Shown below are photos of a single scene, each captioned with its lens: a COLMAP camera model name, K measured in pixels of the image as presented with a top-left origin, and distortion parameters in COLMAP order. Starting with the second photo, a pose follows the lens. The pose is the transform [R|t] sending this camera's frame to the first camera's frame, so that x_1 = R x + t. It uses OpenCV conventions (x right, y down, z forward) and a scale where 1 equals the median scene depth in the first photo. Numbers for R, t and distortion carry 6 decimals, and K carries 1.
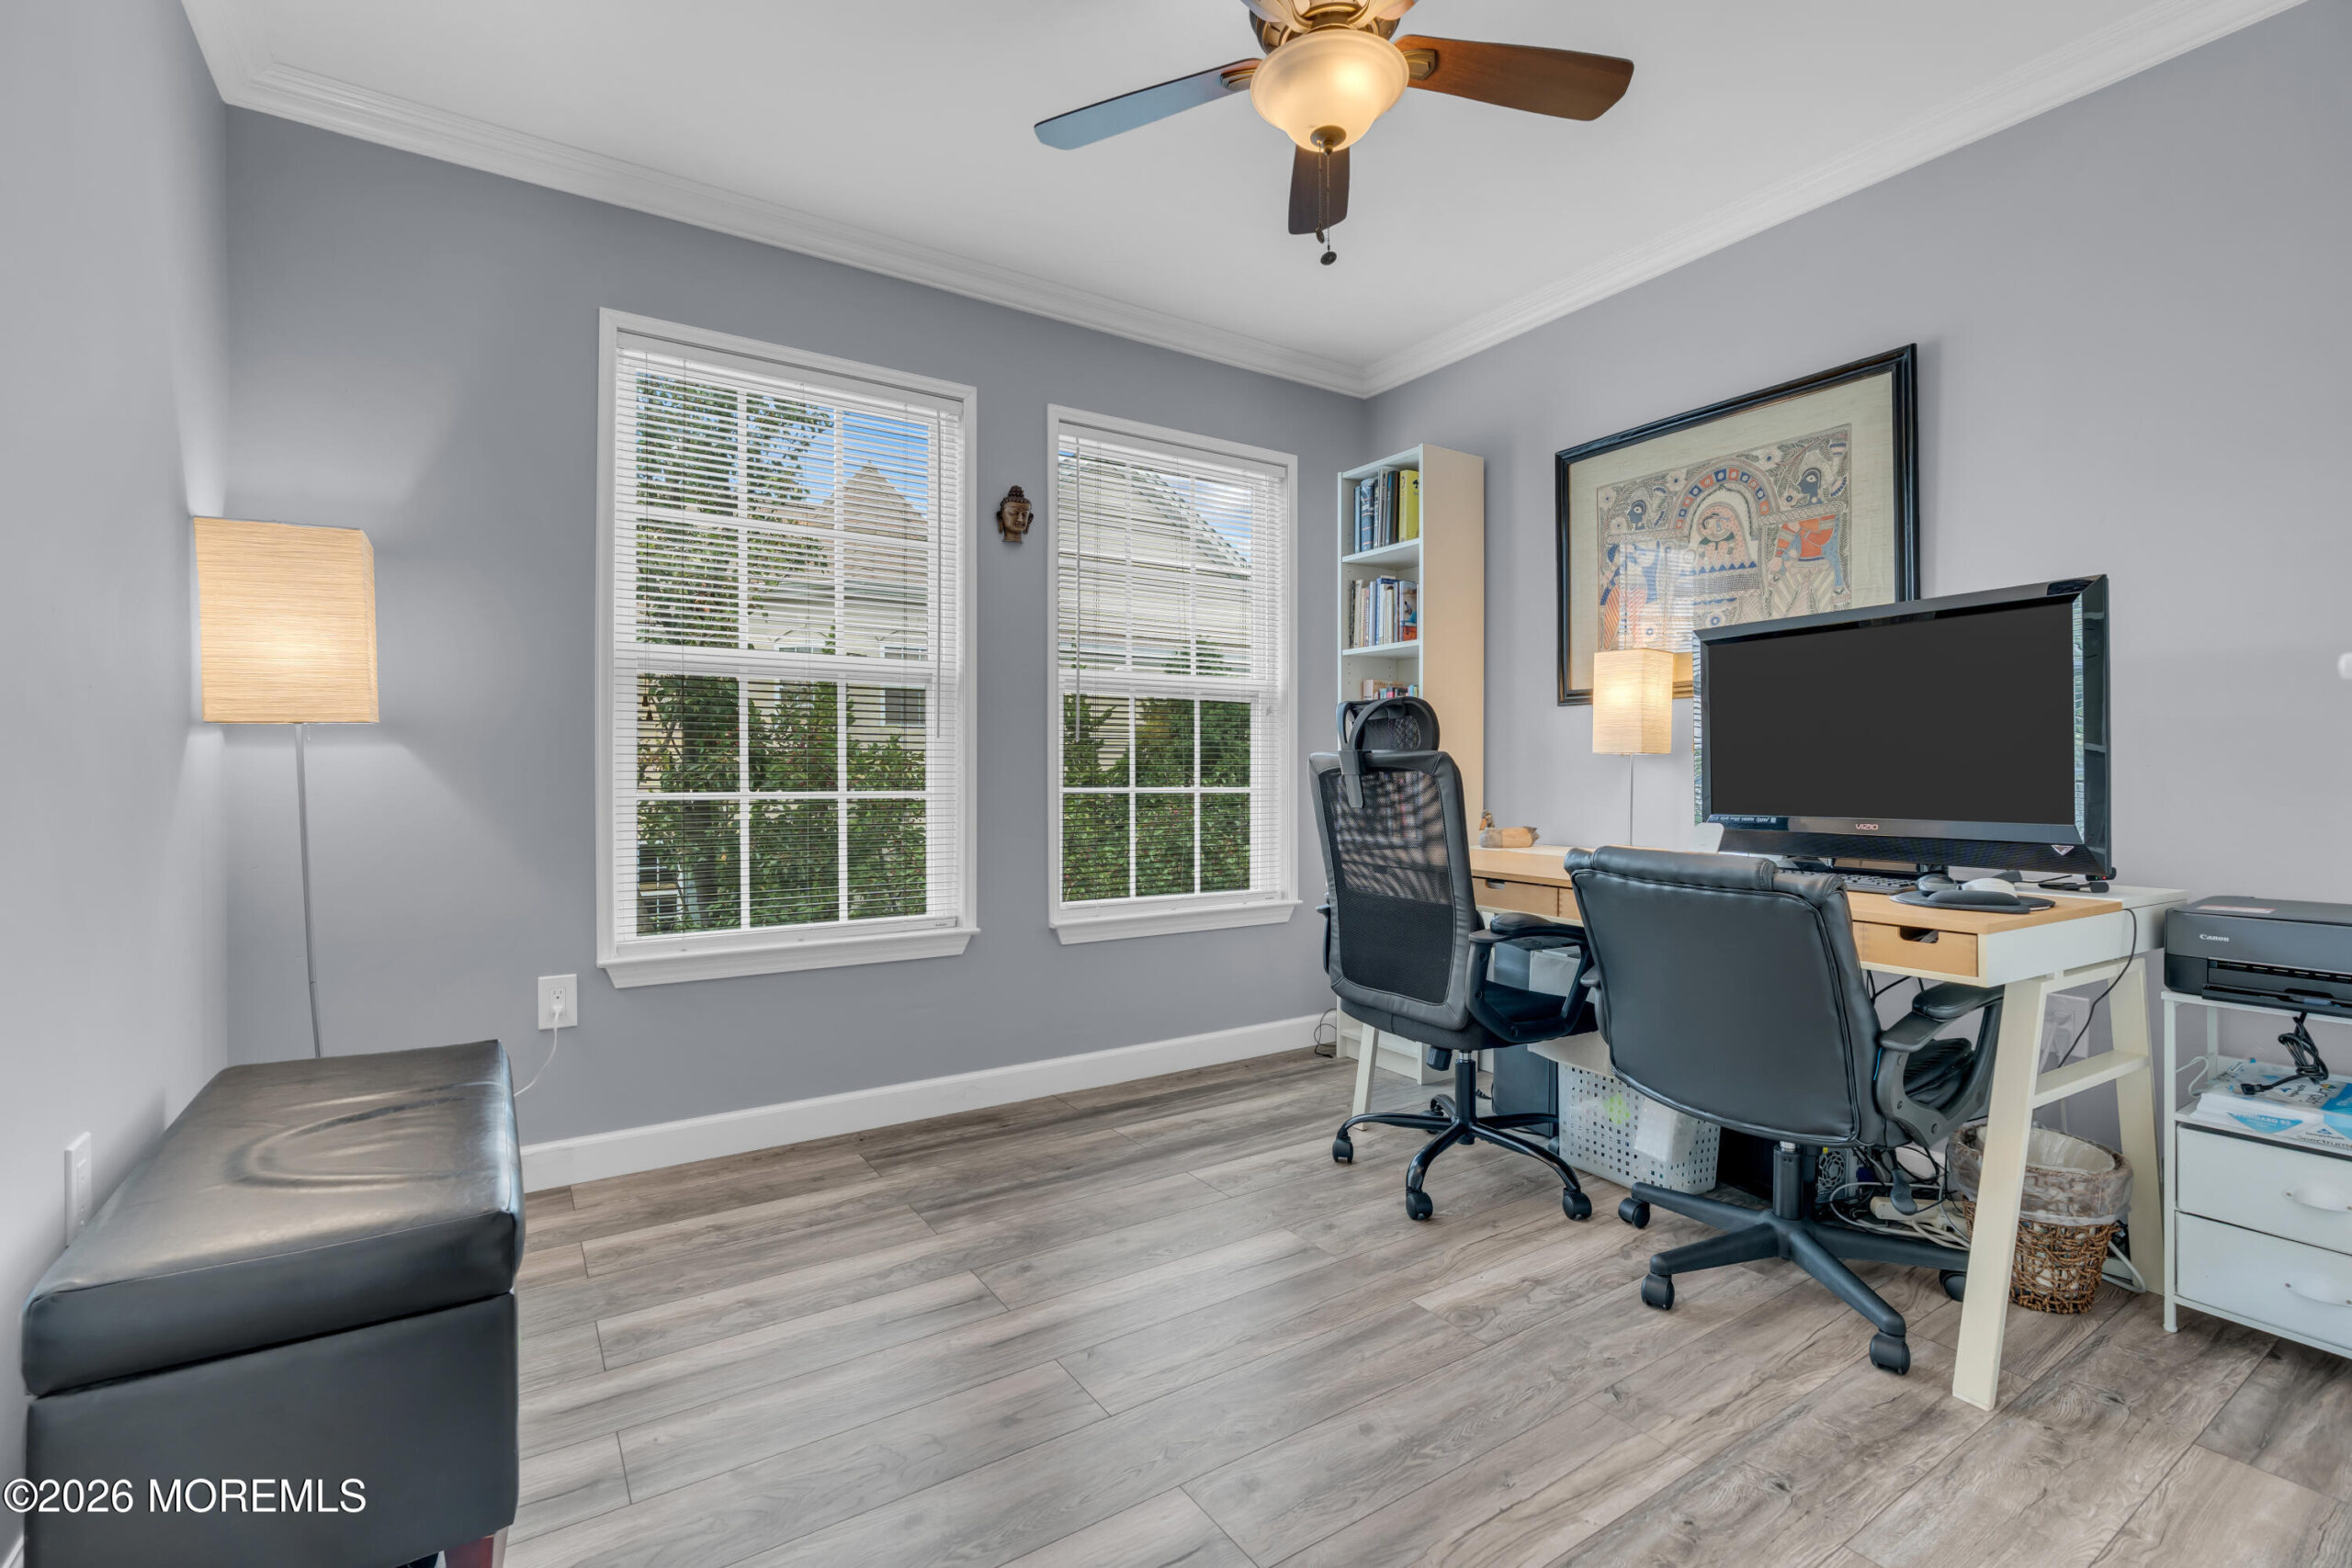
lens RADIAL K [[1064.0, 0, 1177.3], [0, 1064.0, 770.9], [0, 0, 1]] dist [-0.016327, 0.004783]
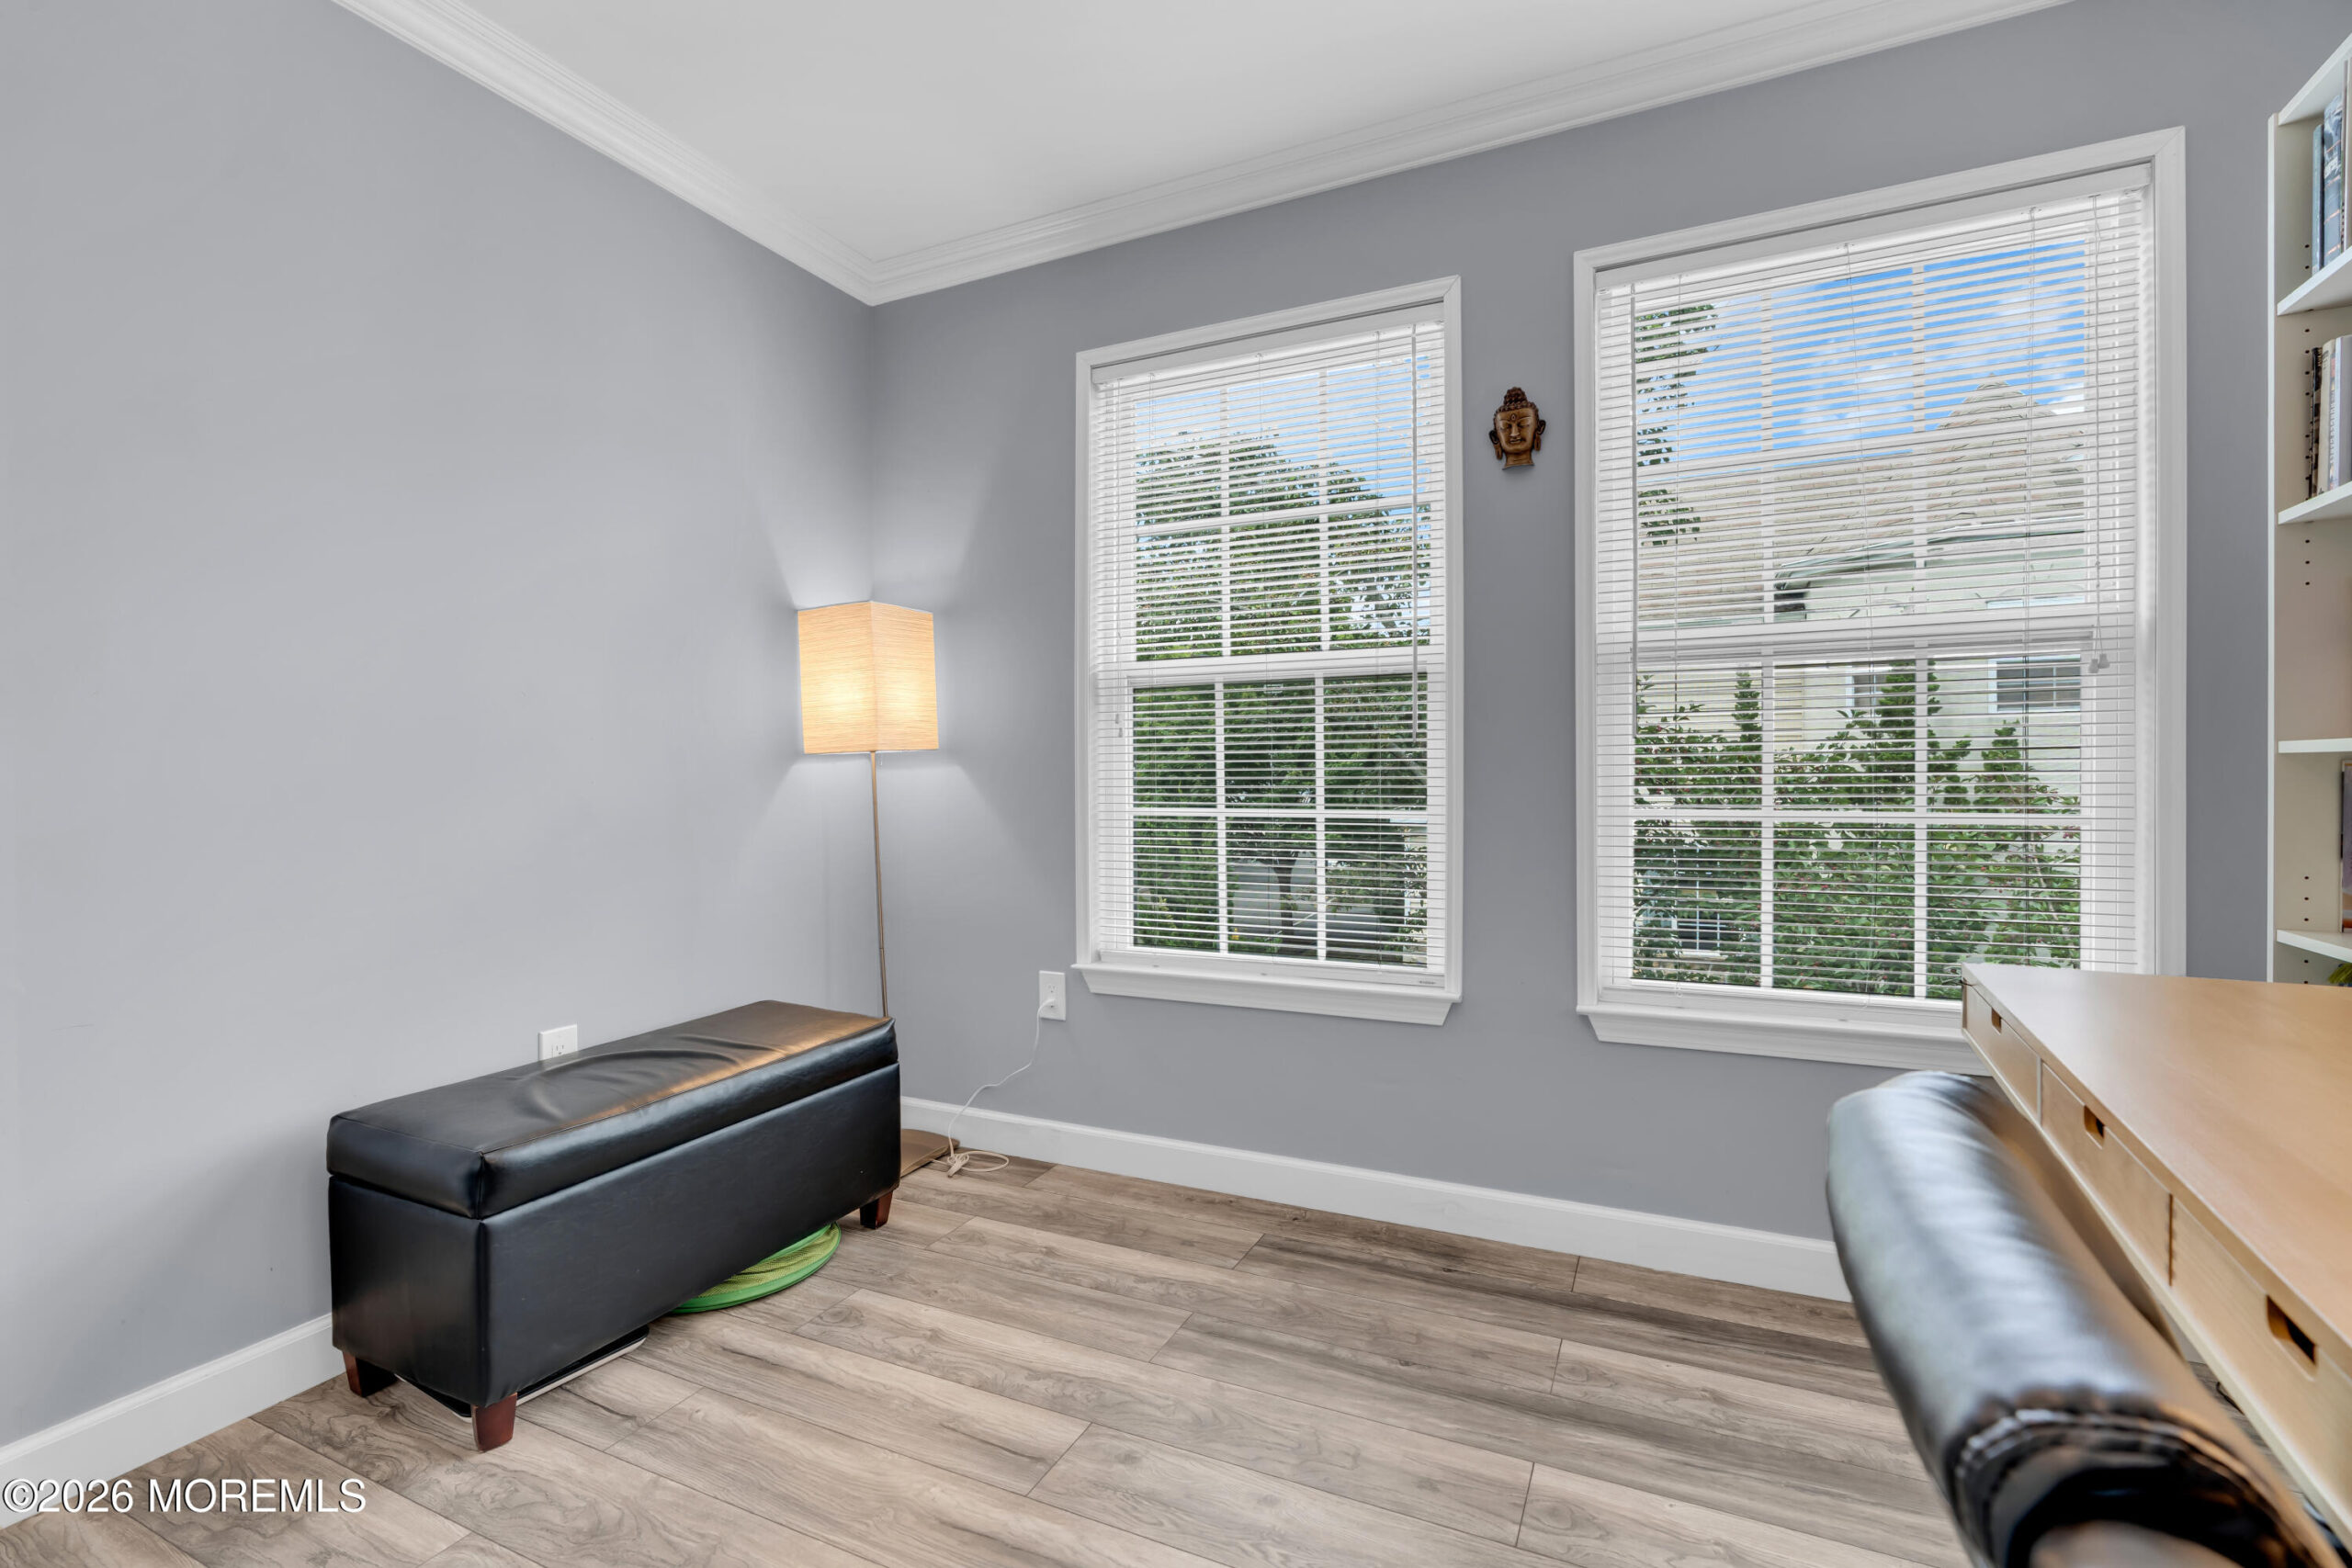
lens RADIAL K [[1064.0, 0, 1177.3], [0, 1064.0, 770.9], [0, 0, 1]] dist [-0.016327, 0.004783]
pose [[0.506617, -0.006608, -0.862146, 0.421762], [0.009600, 0.999952, -0.002022, -0.011984], [0.862118, -0.007252, 0.506656, 0.528677]]
